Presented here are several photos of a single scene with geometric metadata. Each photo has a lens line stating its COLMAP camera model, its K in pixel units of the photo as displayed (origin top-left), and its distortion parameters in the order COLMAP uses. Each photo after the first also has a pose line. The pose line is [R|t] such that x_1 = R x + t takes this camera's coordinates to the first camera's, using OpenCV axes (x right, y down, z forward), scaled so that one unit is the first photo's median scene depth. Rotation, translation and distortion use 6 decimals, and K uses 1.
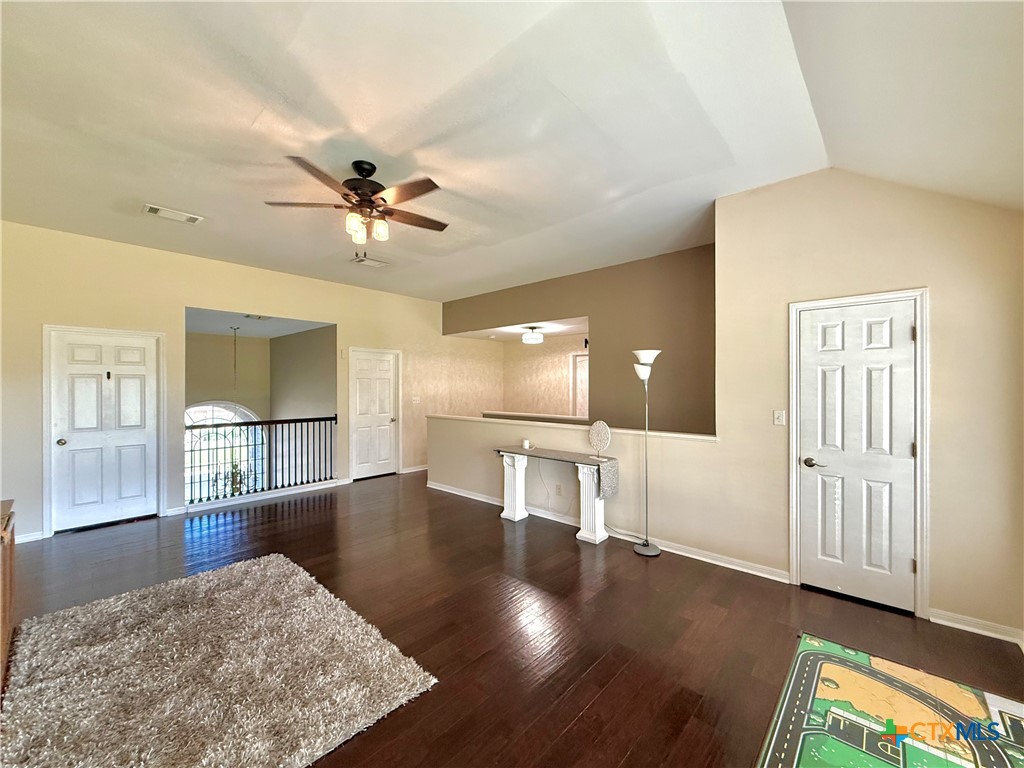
lens RADIAL K [[413.9, 0, 514.3], [0, 413.9, 387.1], [0, 0, 1]] dist [0.000931, 0.000156]
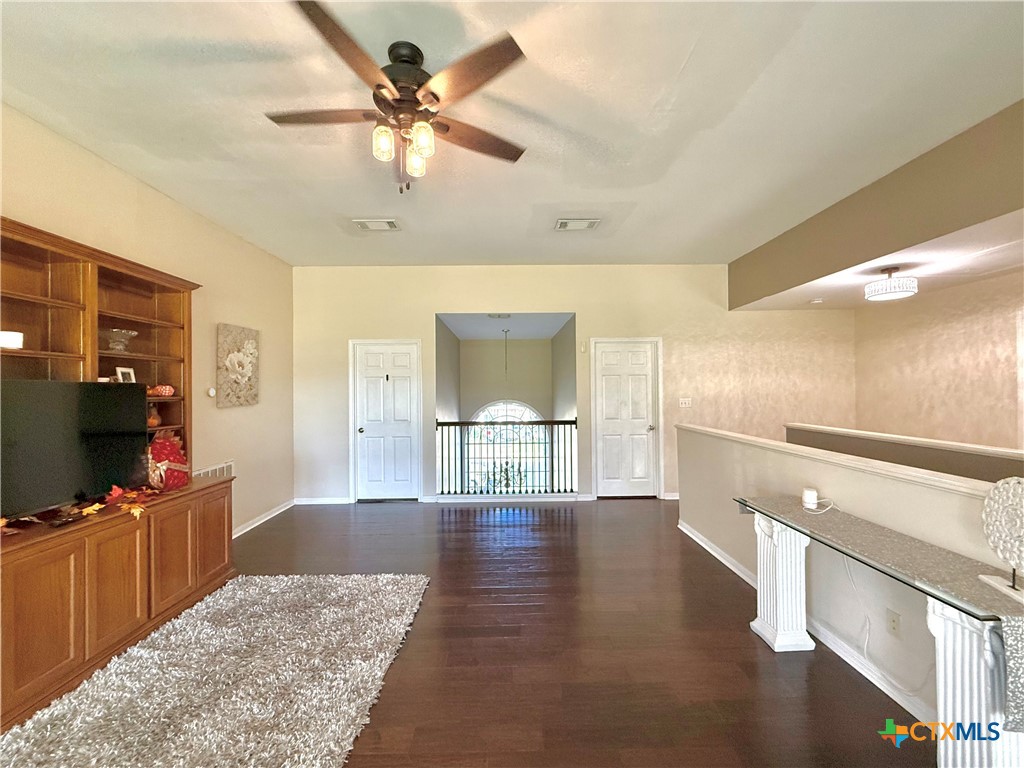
lens RADIAL K [[413.9, 0, 514.3], [0, 413.9, 387.1], [0, 0, 1]] dist [0.000931, 0.000156]
pose [[0.675941, -0.009841, -0.736890, 0.105147], [0.007801, 0.999950, -0.006198, 0.005835], [0.736914, -0.001560, 0.675985, 0.286555]]
